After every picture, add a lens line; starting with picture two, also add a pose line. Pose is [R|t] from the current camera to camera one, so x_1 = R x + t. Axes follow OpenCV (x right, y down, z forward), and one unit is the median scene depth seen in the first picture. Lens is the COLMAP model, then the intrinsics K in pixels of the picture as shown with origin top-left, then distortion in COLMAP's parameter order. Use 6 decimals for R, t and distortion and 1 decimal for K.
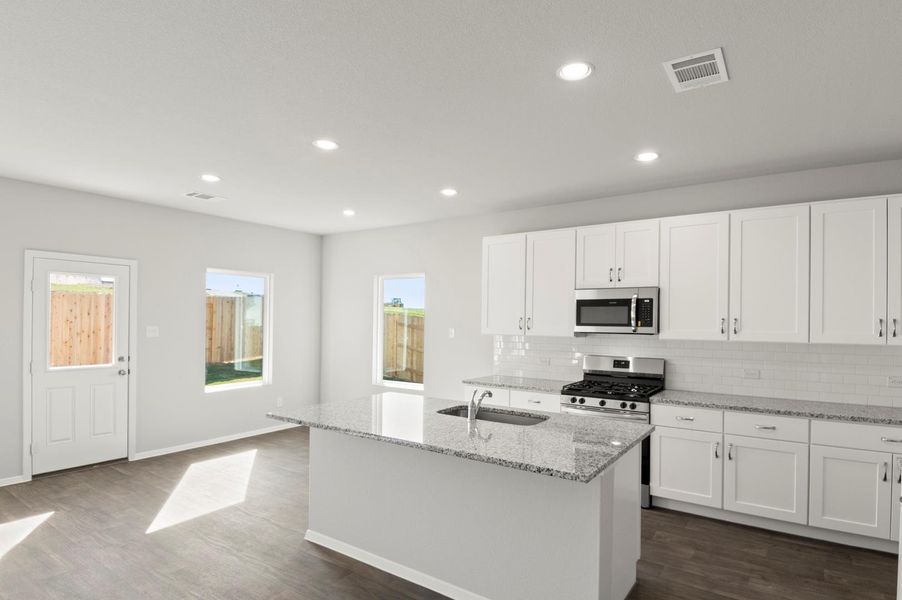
lens RADIAL K [[478.1, 0, 468.9], [0, 478.1, 321.1], [0, 0, 1]] dist [0.029731, -0.039682]
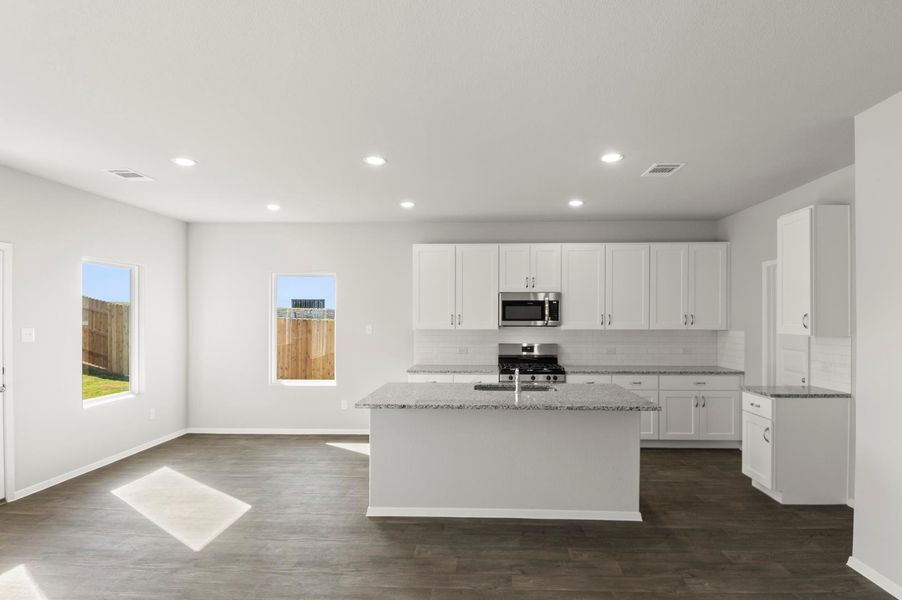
lens RADIAL K [[478.1, 0, 468.9], [0, 478.1, 321.1], [0, 0, 1]] dist [0.029731, -0.039682]
pose [[0.850455, -0.013184, 0.525883, -0.529973], [0.008055, 0.999895, 0.012041, -0.005795], [-0.525986, -0.006004, 0.850472, -0.045445]]
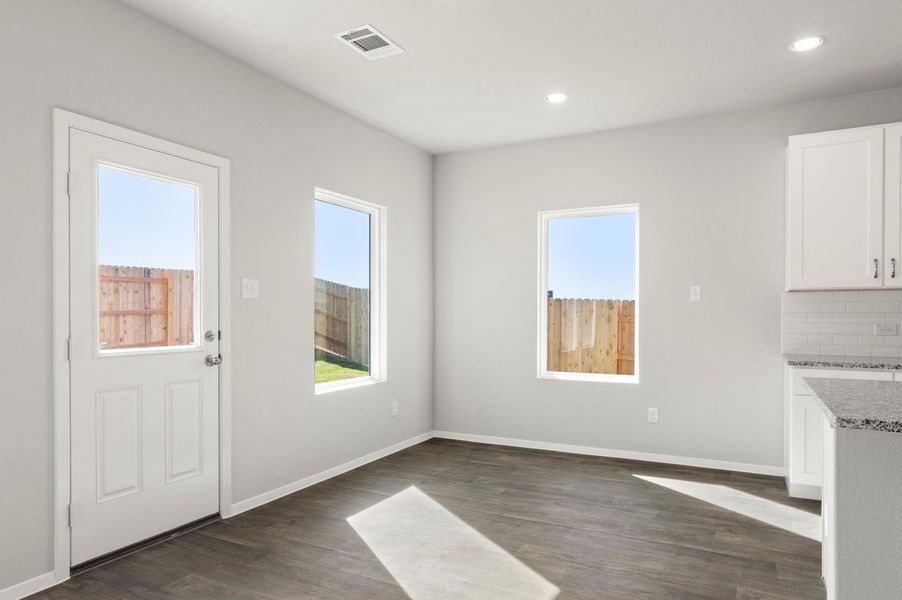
lens RADIAL K [[557.9, 0, 471.4], [0, 557.9, 320.6], [0, 0, 1]] dist [0.000792, -0.001278]
pose [[0.992082, -0.013978, 0.124809, -0.561059], [0.012644, 0.999854, 0.011477, 0.064025], [-0.124951, -0.009808, 0.992114, 0.363350]]
